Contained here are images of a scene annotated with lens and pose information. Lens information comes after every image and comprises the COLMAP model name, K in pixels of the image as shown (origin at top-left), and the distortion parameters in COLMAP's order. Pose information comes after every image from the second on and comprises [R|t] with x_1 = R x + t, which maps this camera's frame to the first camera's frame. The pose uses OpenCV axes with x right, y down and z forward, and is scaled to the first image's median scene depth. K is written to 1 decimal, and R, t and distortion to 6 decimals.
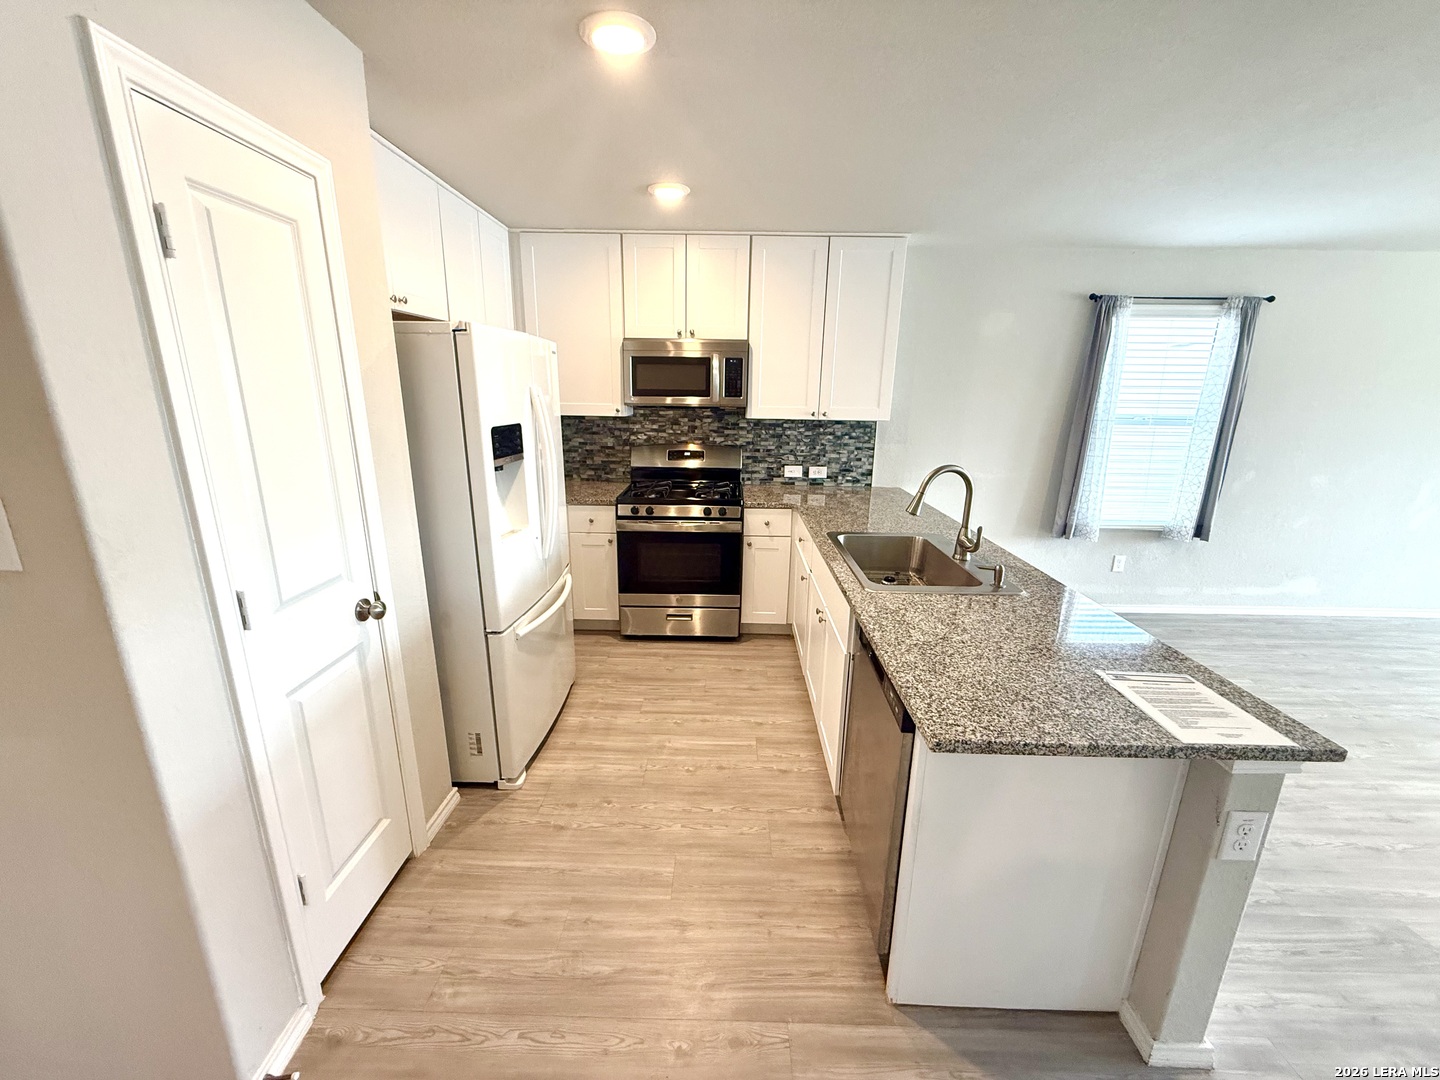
lens RADIAL K [[573.5, 0, 717.5], [0, 573.5, 539.5], [0, 0, 1]] dist [0.000663, -0.000108]
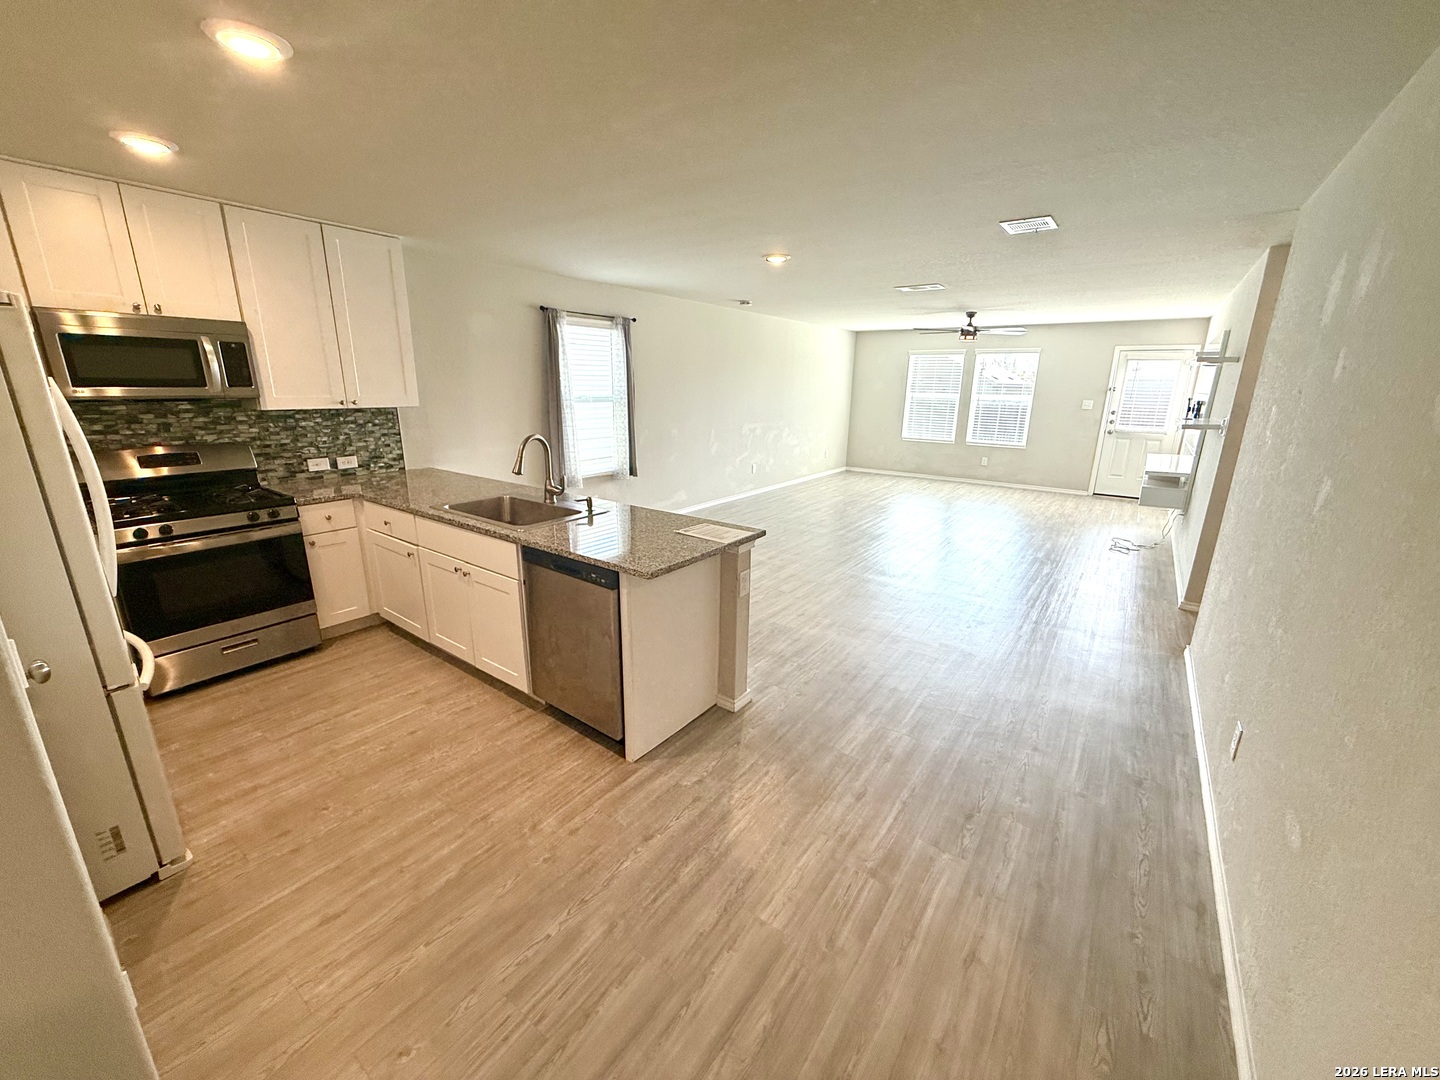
lens RADIAL K [[573.5, 0, 719.0], [0, 573.5, 538.1], [0, 0, 1]] dist [0.000663, -0.000108]
pose [[0.576067, -0.222254, 0.786607, -0.281720], [0.204543, 0.970904, 0.124531, 0.017758], [-0.791397, 0.089156, 0.604766, -0.092183]]
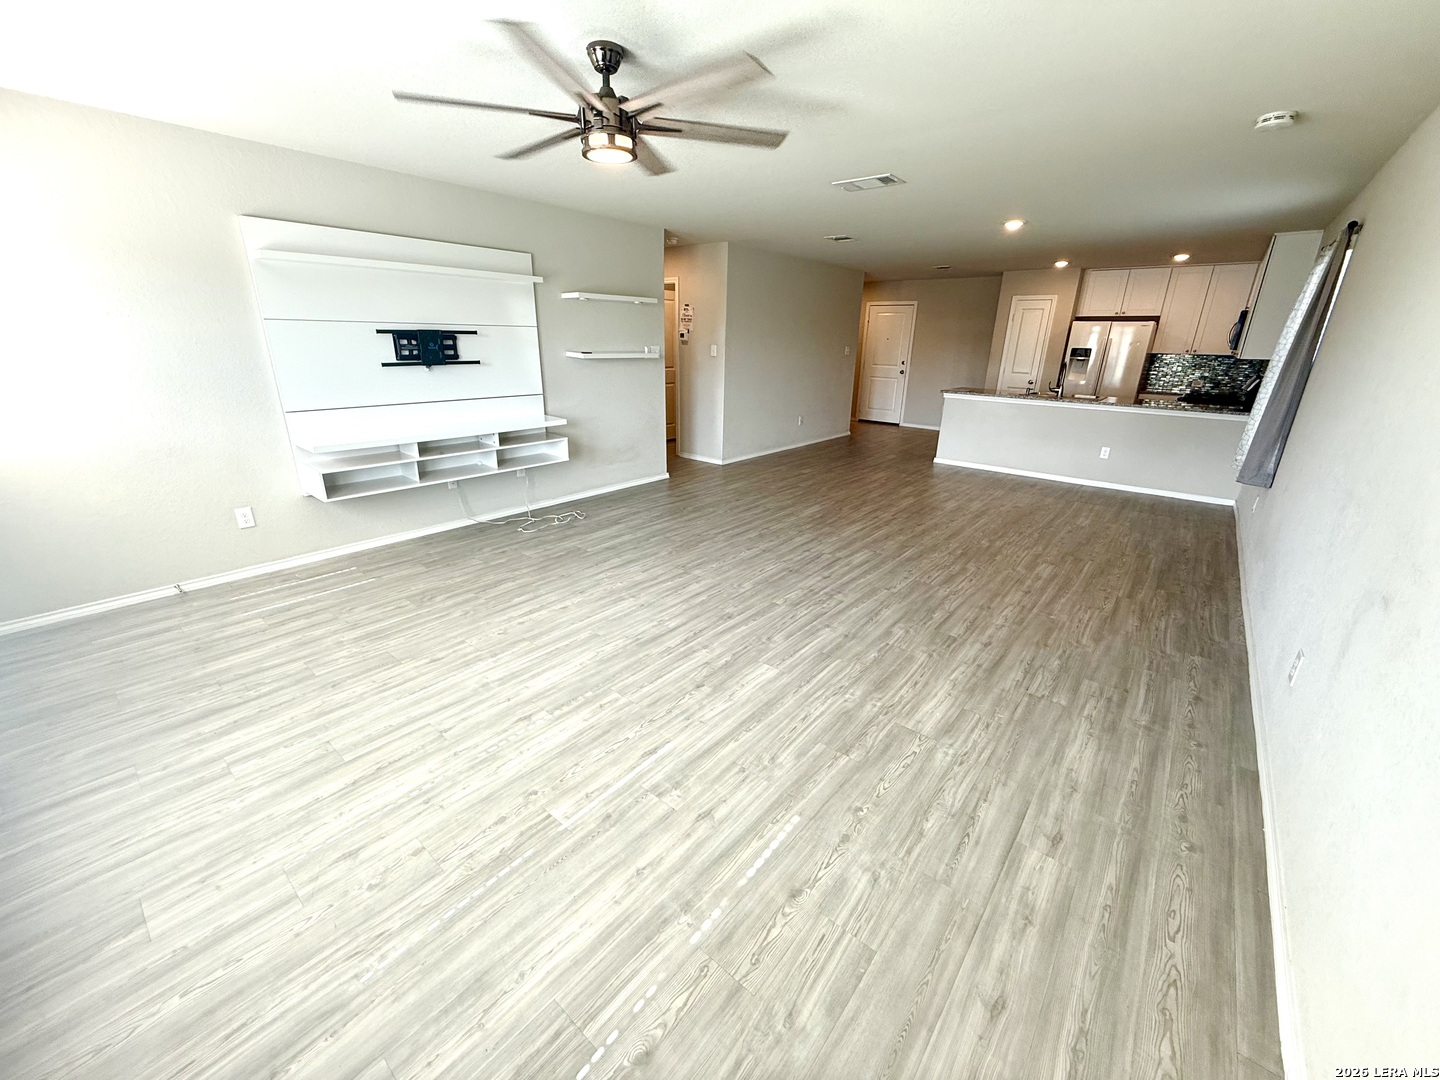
lens RADIAL K [[573.5, 0, 716.2], [0, 573.5, 542.3], [0, 0, 1]] dist [0.000663, -0.000108]
pose [[-0.626489, 0.238416, -0.742071, 2.365121], [-0.227999, 0.854368, 0.466982, -0.181109], [0.745338, 0.461750, -0.480894, 0.907083]]
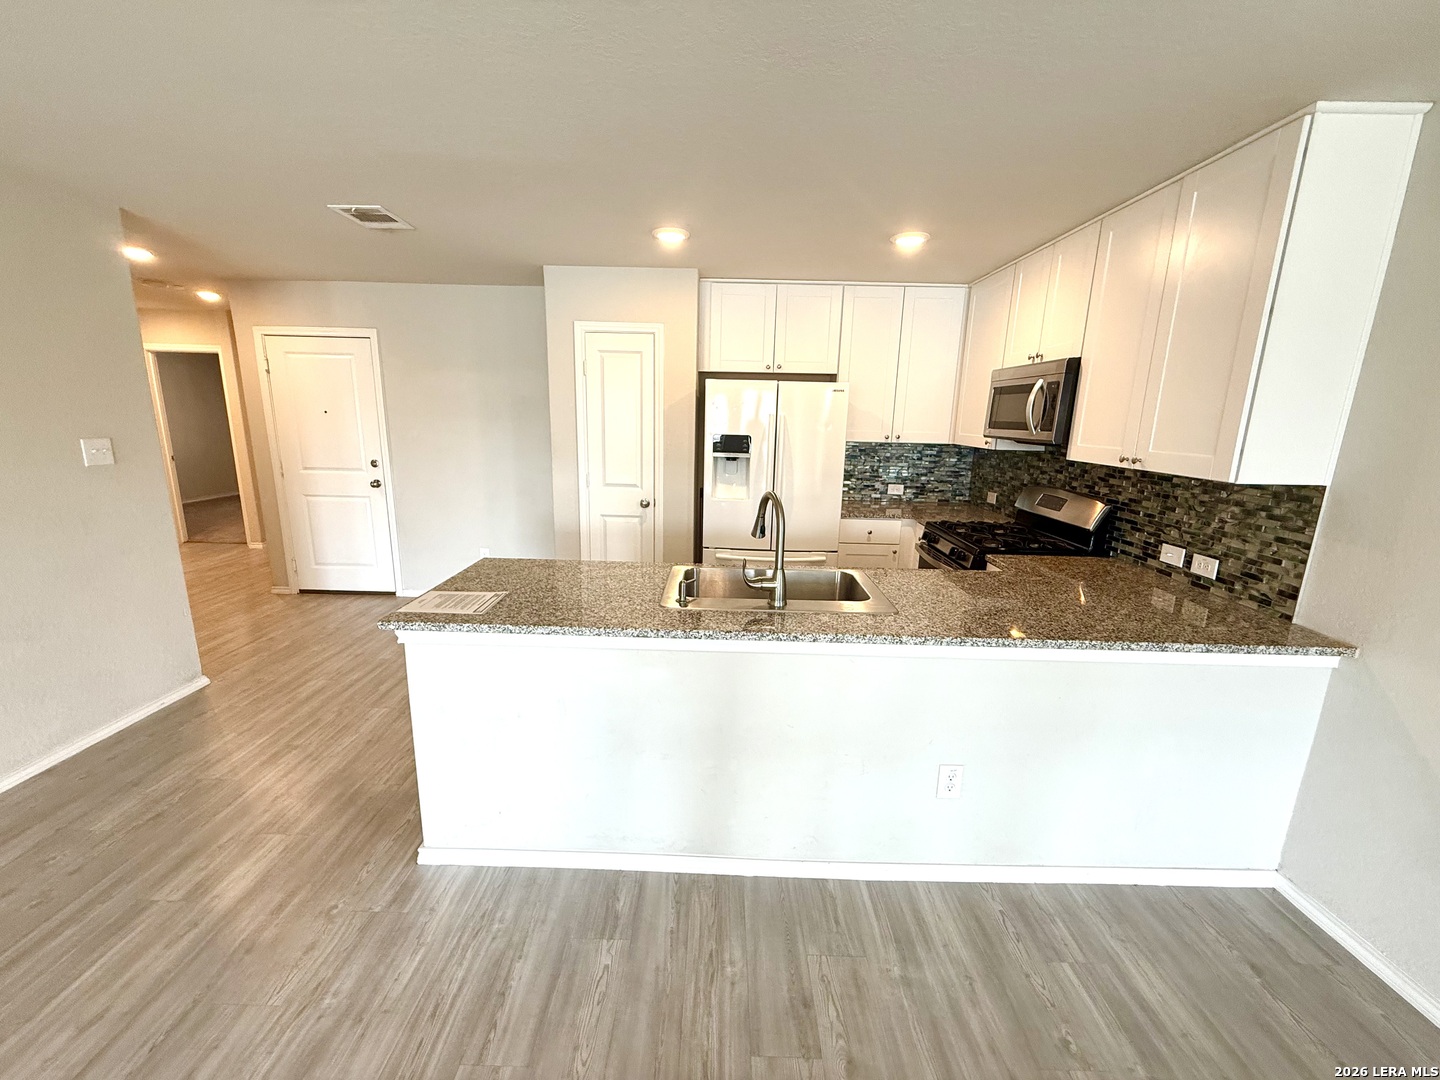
lens RADIAL K [[573.5, 0, 716.9], [0, 573.5, 537.4], [0, 0, 1]] dist [0.000663, -0.000108]
pose [[0.005072, 0.198665, -0.980054, 0.794577], [-0.280203, 0.941088, 0.189316, -0.126450], [0.959927, 0.273654, 0.060439, 0.529454]]
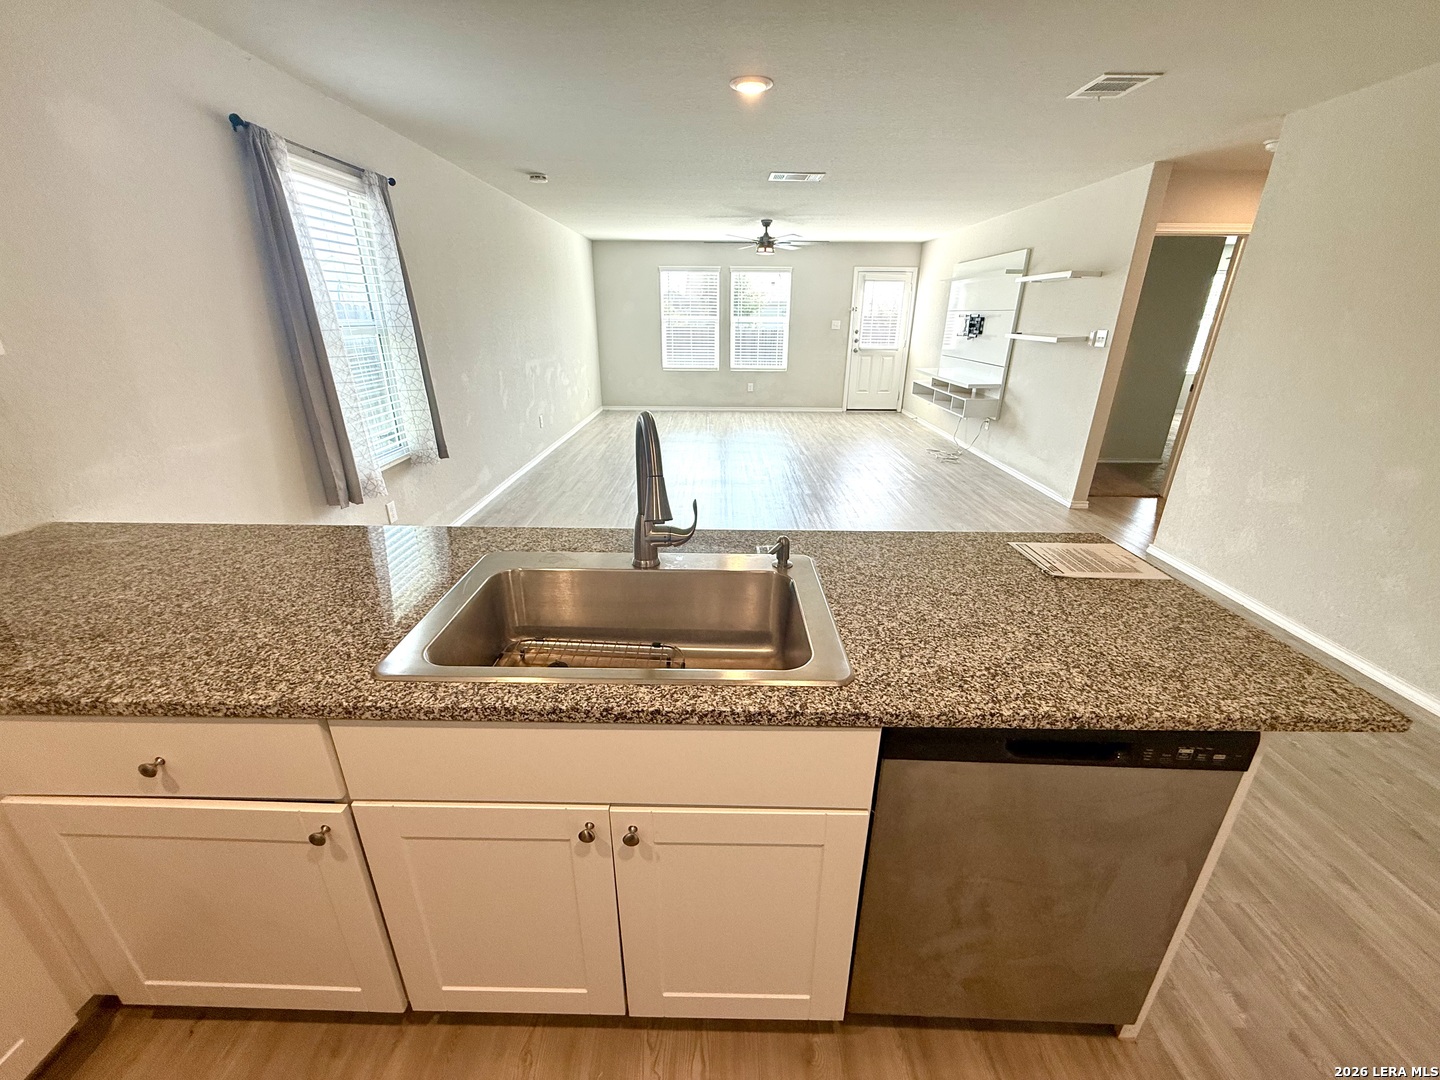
lens RADIAL K [[573.5, 0, 717.5], [0, 573.5, 538.8], [0, 0, 1]] dist [0.000663, -0.000108]
pose [[-0.005262, -0.380643, 0.924707, -0.077868], [0.250627, 0.894704, 0.369718, -0.123151], [-0.968069, 0.233702, 0.090691, 0.550800]]
